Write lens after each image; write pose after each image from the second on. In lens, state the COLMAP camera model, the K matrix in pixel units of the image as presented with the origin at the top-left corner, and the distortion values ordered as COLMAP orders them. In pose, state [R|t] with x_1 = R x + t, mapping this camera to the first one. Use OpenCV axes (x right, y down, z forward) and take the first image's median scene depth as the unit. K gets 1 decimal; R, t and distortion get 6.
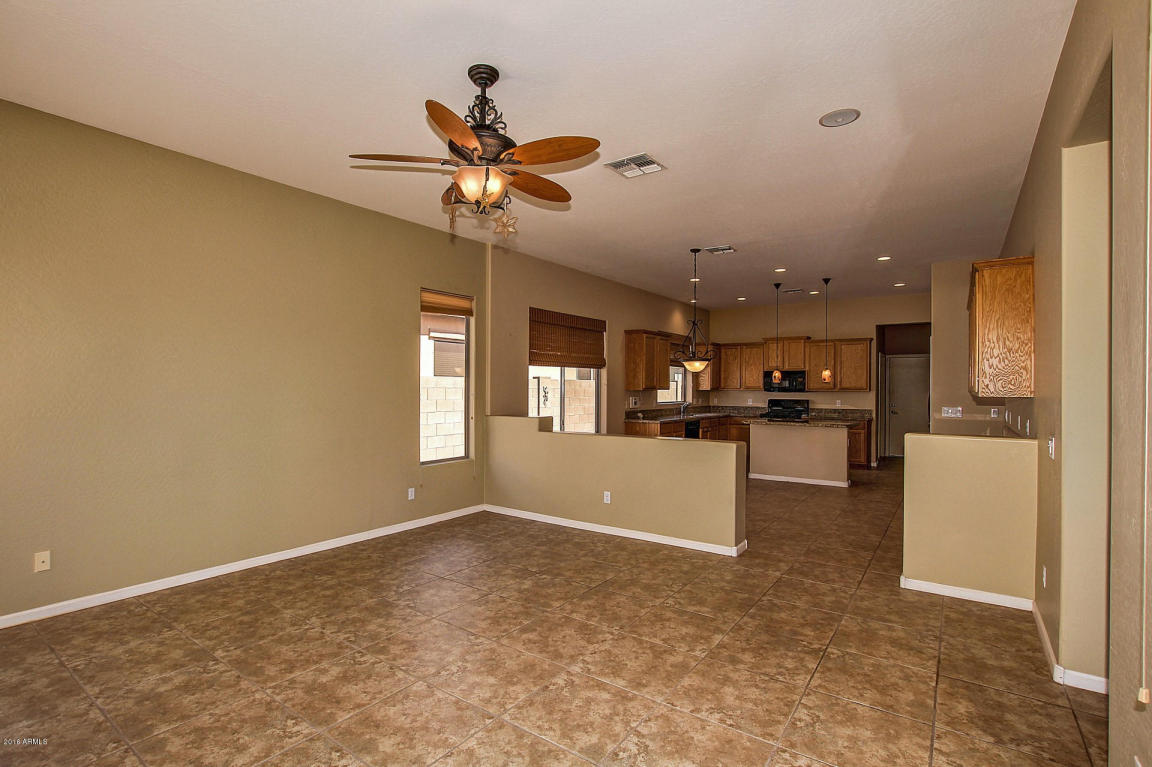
lens RADIAL K [[544.5, 0, 574.4], [0, 544.5, 392.7], [0, 0, 1]] dist [-0.023165, -0.000684]
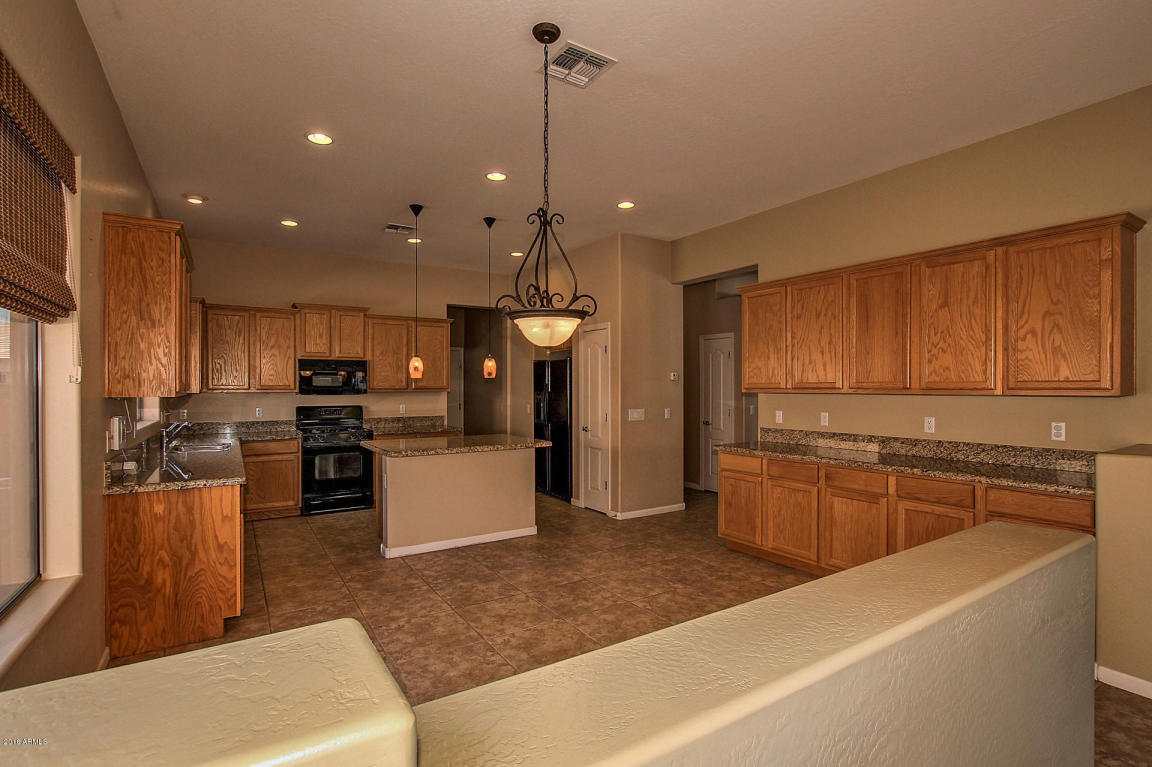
lens RADIAL K [[544.5, 0, 565.2], [0, 544.5, 389.6], [0, 0, 1]] dist [-0.023165, -0.000684]
pose [[0.383728, -0.008206, 0.923410, -0.242841], [0.013413, 0.999905, 0.003312, -0.015305], [-0.923349, 0.011114, 0.383801, 1.580752]]
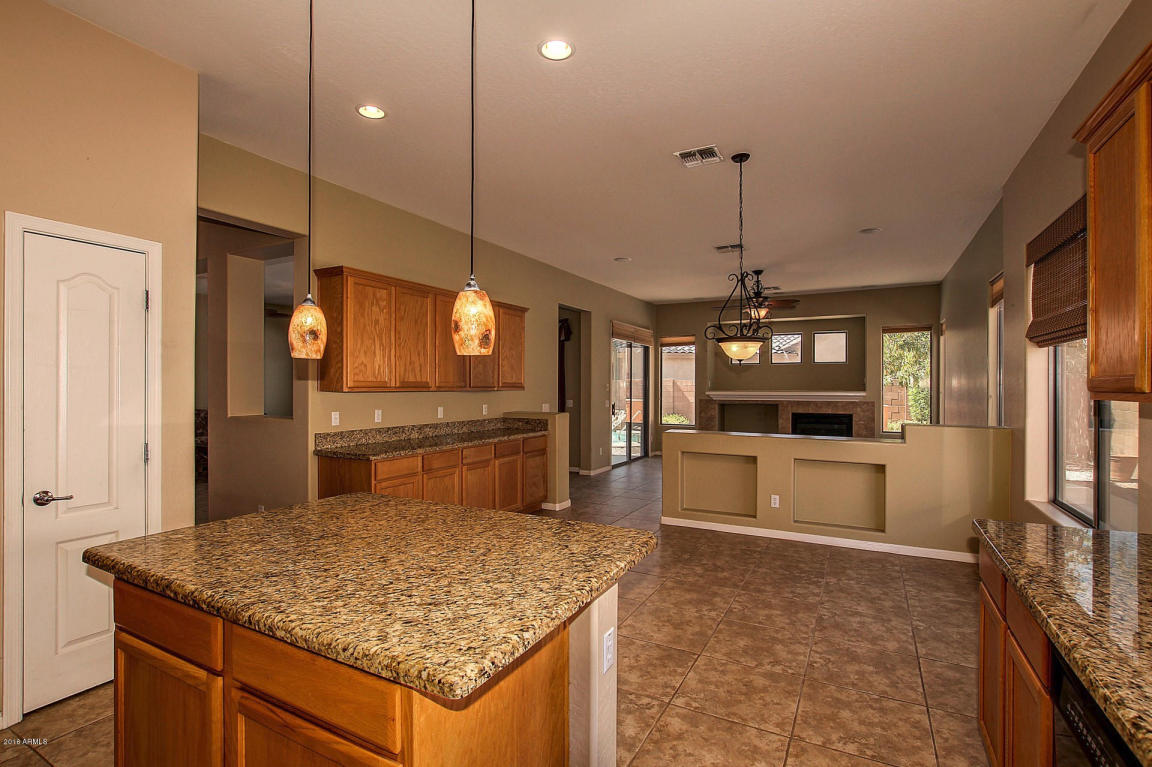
lens RADIAL K [[544.5, 0, 585.8], [0, 544.5, 386.9], [0, 0, 1]] dist [-0.023165, -0.000684]
pose [[-0.989782, -0.006206, -0.142457, 0.892188], [-0.008021, 0.999894, 0.012172, -0.026311], [0.142366, 0.013190, -0.989726, 2.947830]]
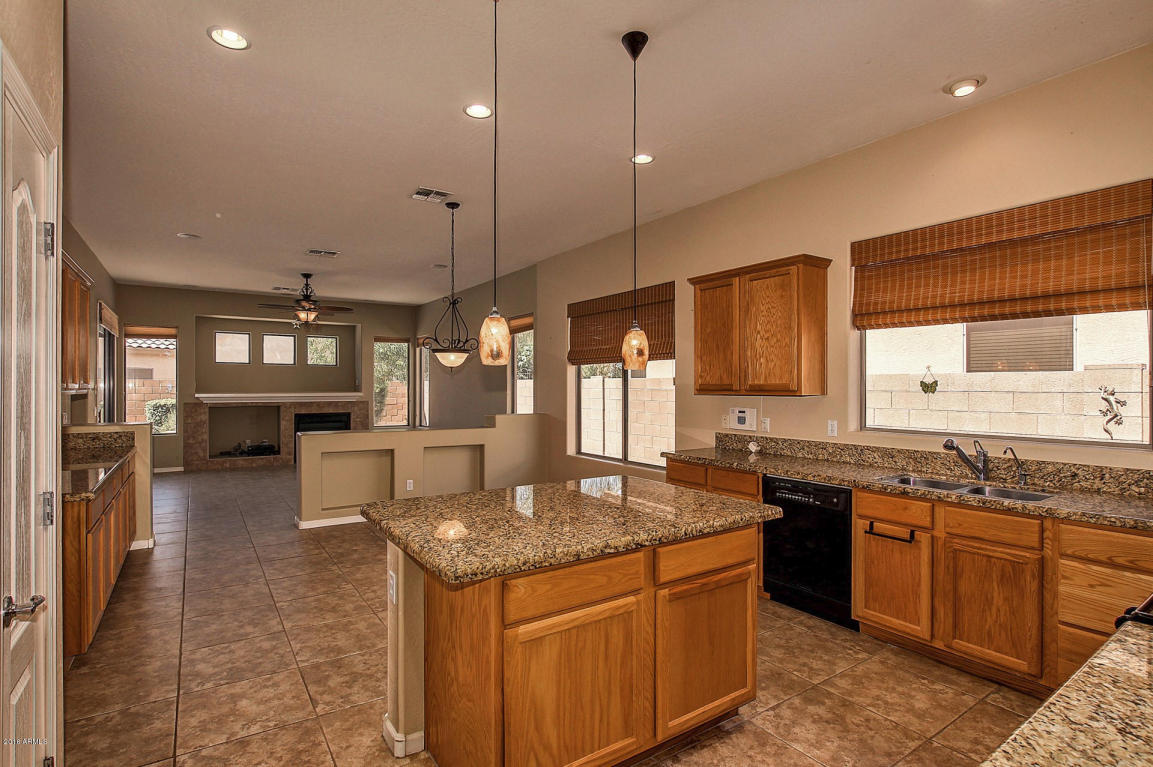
lens RADIAL K [[545.0, 0, 568.0], [0, 545.0, 387.2], [0, 0, 1]] dist [-0.023165, -0.000684]
pose [[-0.348429, -0.006061, -0.937316, 1.637921], [-0.013479, 0.999908, -0.001455, -0.020709], [0.937238, 0.012127, -0.348478, 2.655239]]
